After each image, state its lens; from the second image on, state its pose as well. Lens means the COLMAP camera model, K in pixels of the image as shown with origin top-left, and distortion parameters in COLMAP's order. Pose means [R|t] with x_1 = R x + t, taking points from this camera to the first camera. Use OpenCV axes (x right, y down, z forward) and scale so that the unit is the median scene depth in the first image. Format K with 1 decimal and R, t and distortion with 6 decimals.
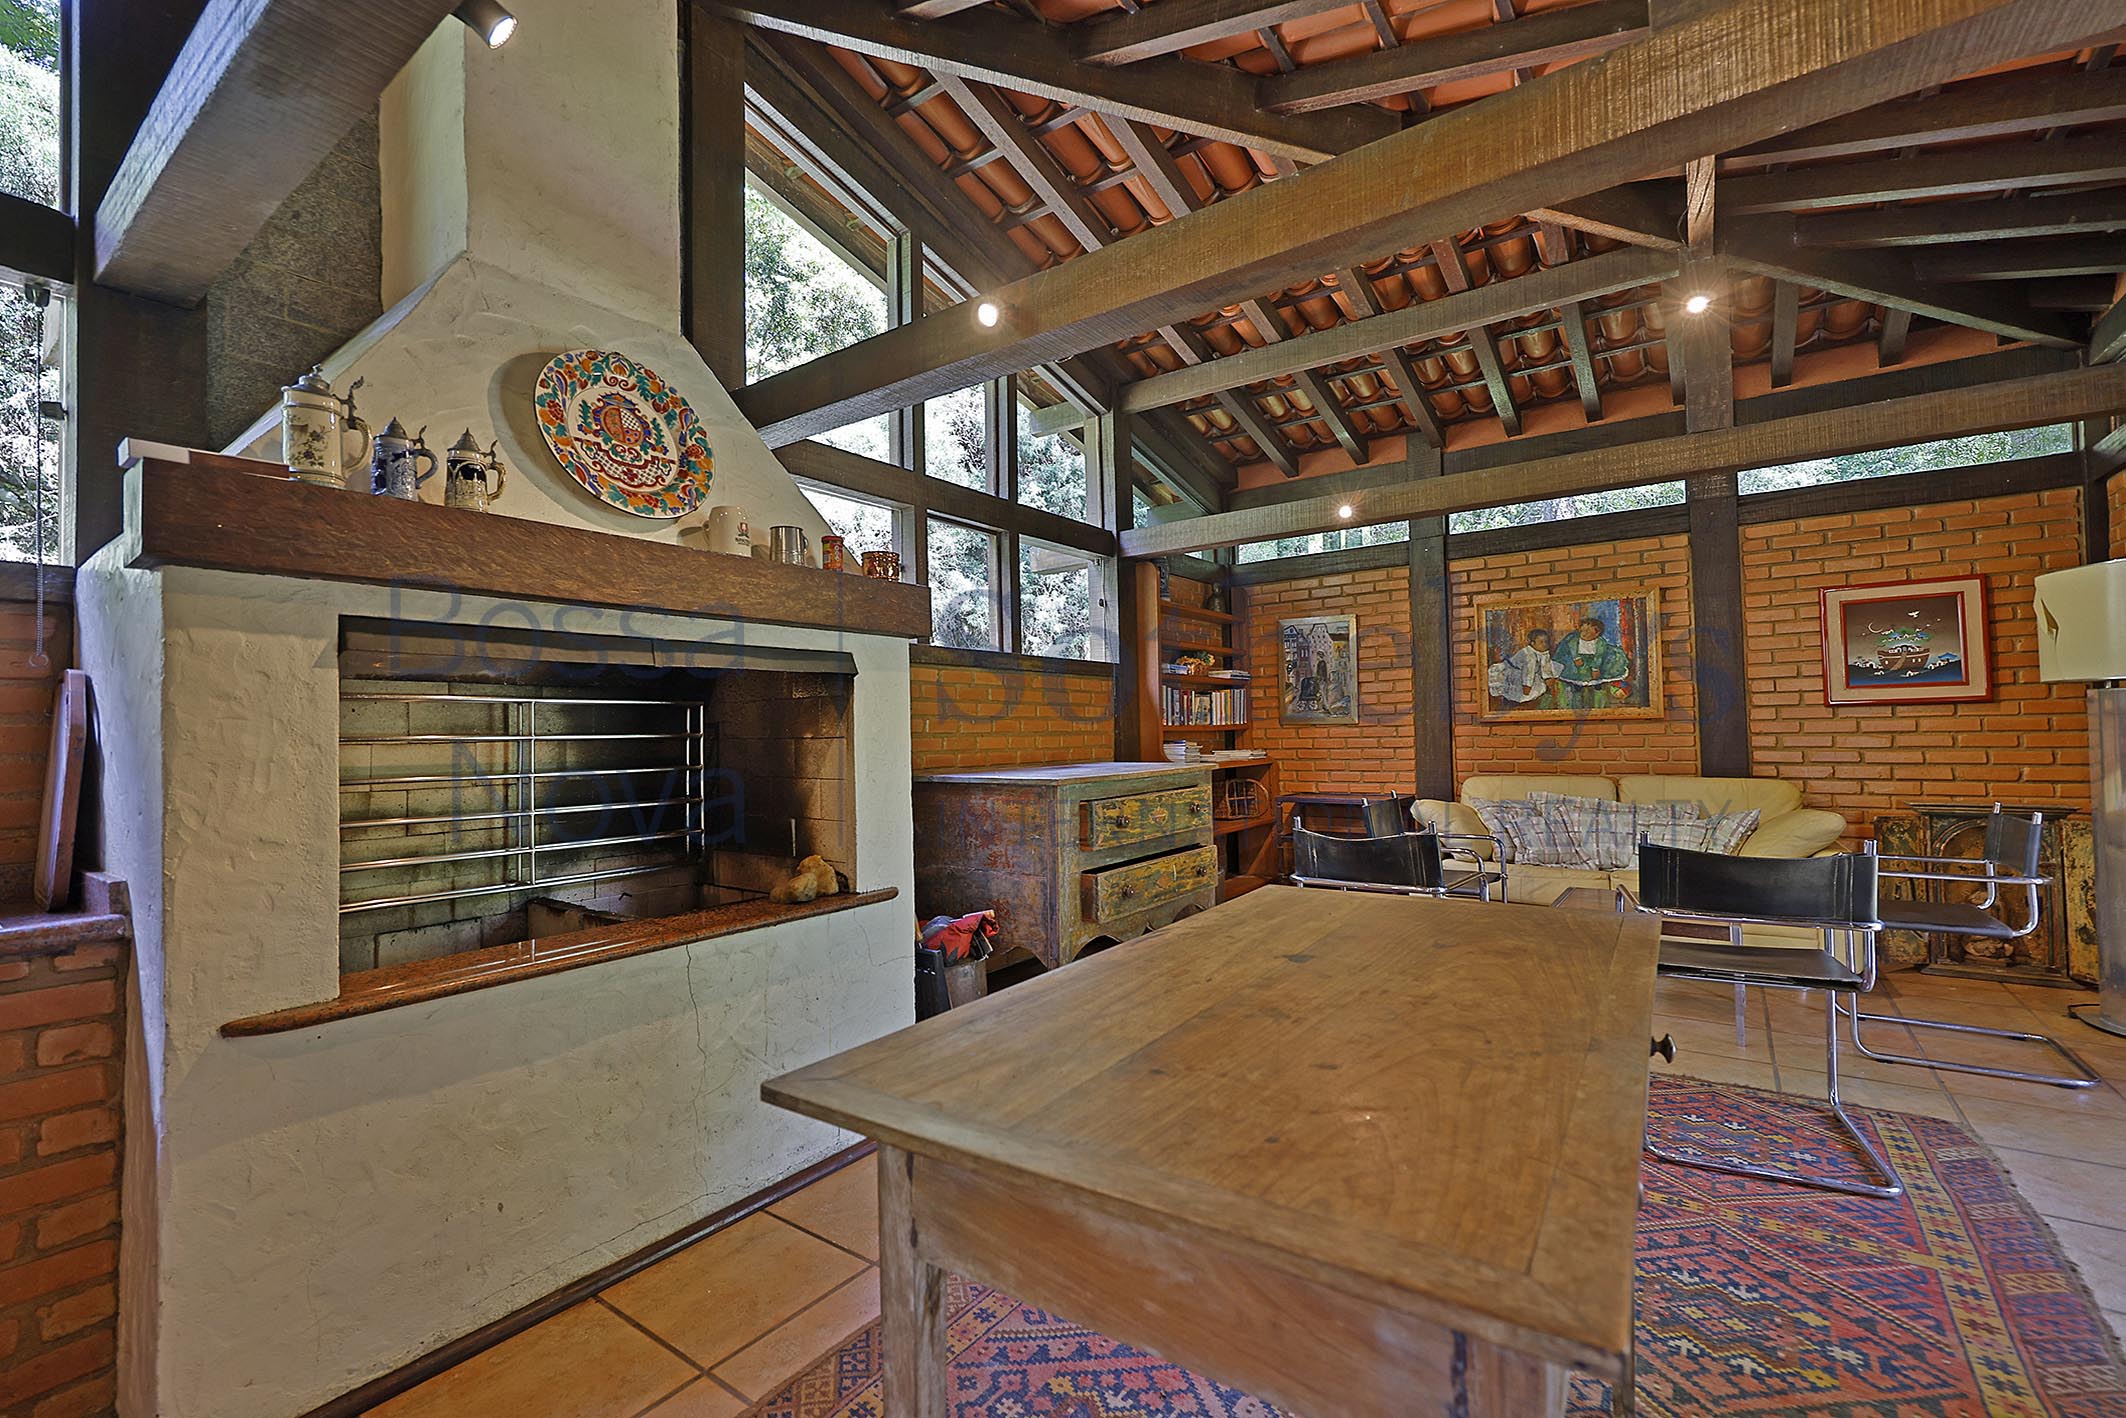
lens RADIAL K [[907.1, 0, 1058.4], [0, 907.1, 711.1], [0, 0, 1]] dist [0.002885, 0.000986]
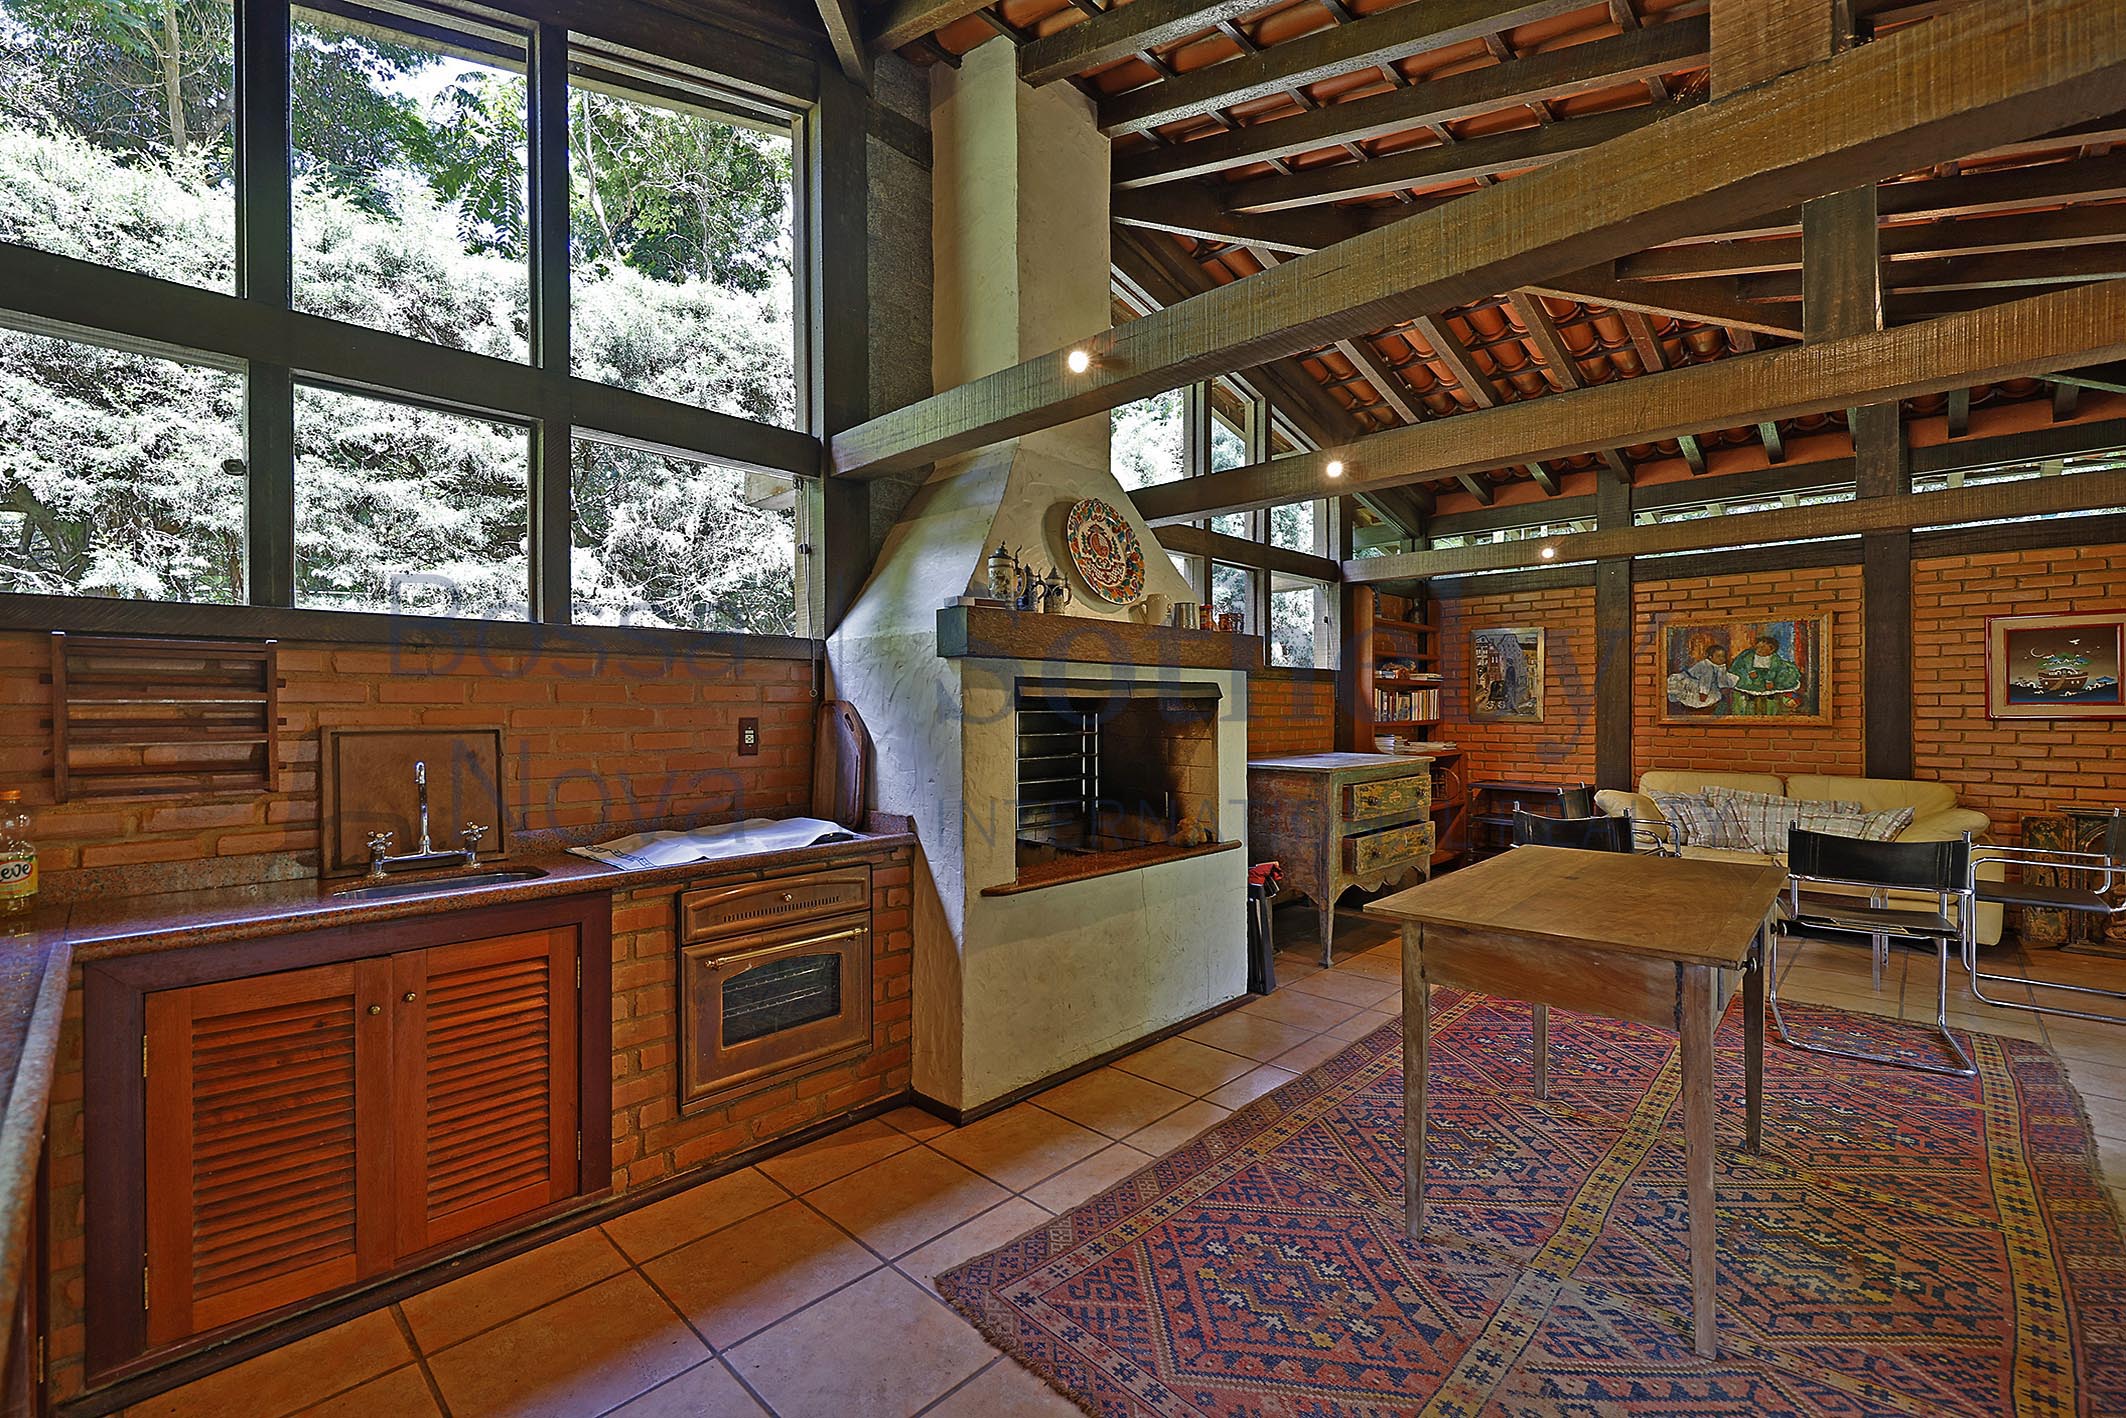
lens RADIAL K [[907.1, 0, 1063.7], [0, 907.1, 713.3], [0, 0, 1]] dist [0.002885, 0.000986]
pose [[0.991018, 0.019089, -0.132362, -0.221022], [-0.014926, 0.999365, 0.032369, -0.046614], [0.132896, -0.030103, 0.990673, -0.409384]]
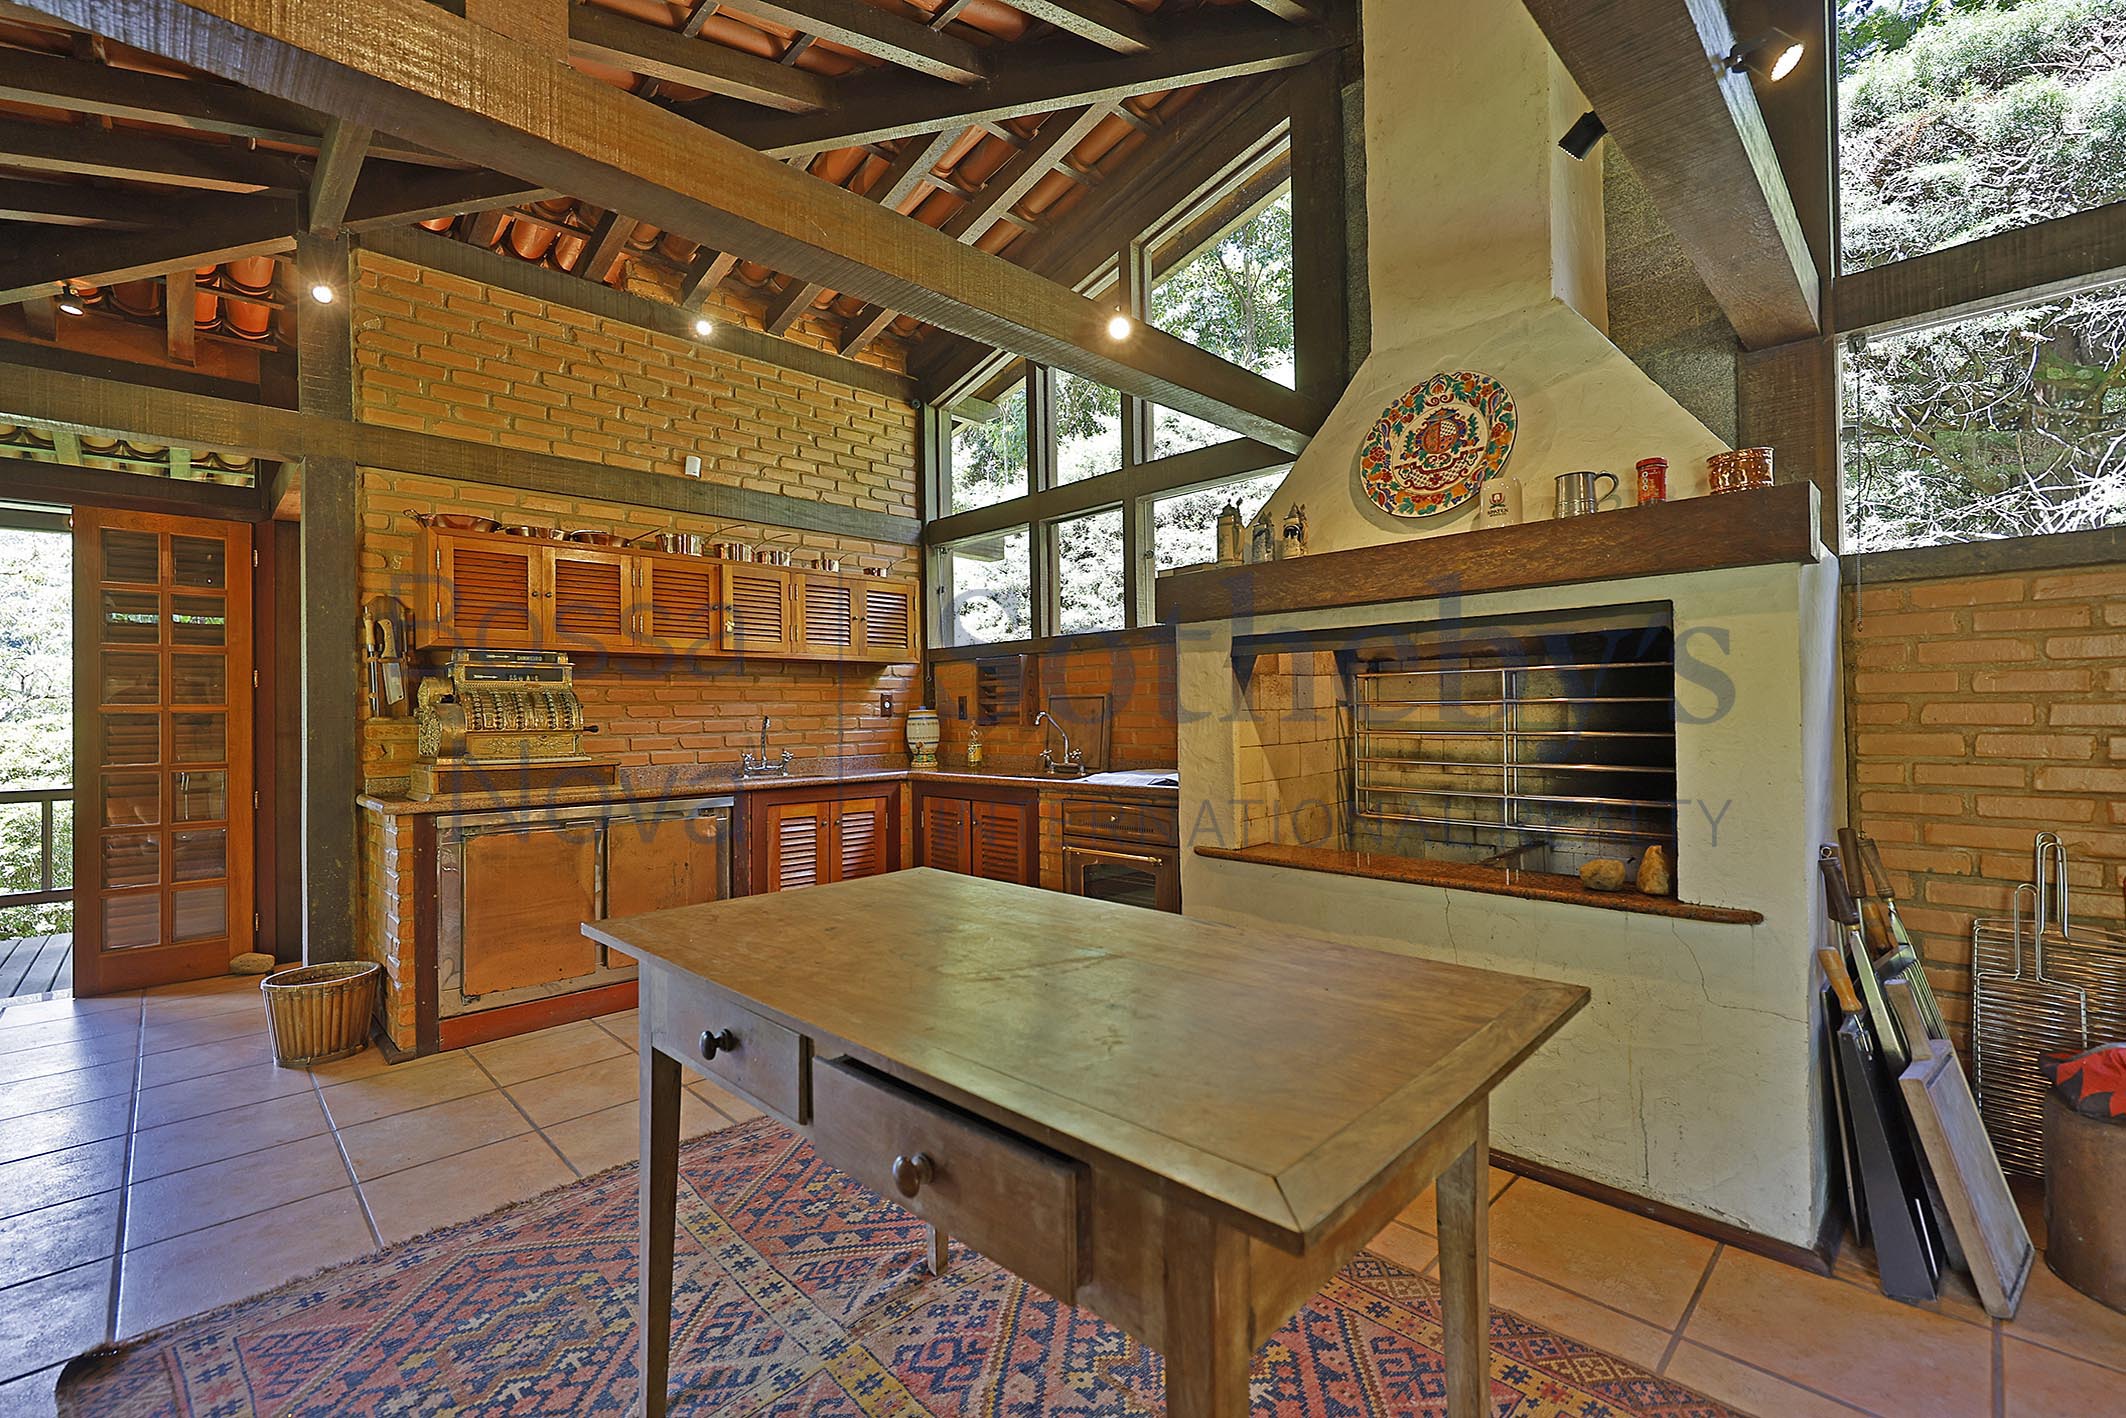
lens RADIAL K [[907.1, 0, 1058.8], [0, 907.1, 706.4], [0, 0, 1]] dist [0.002885, 0.000986]
pose [[-0.166375, 0.016961, -0.985917, 0.511968], [0.044238, 0.998974, 0.009720, -0.001184], [0.985070, -0.041998, -0.166955, 0.474471]]
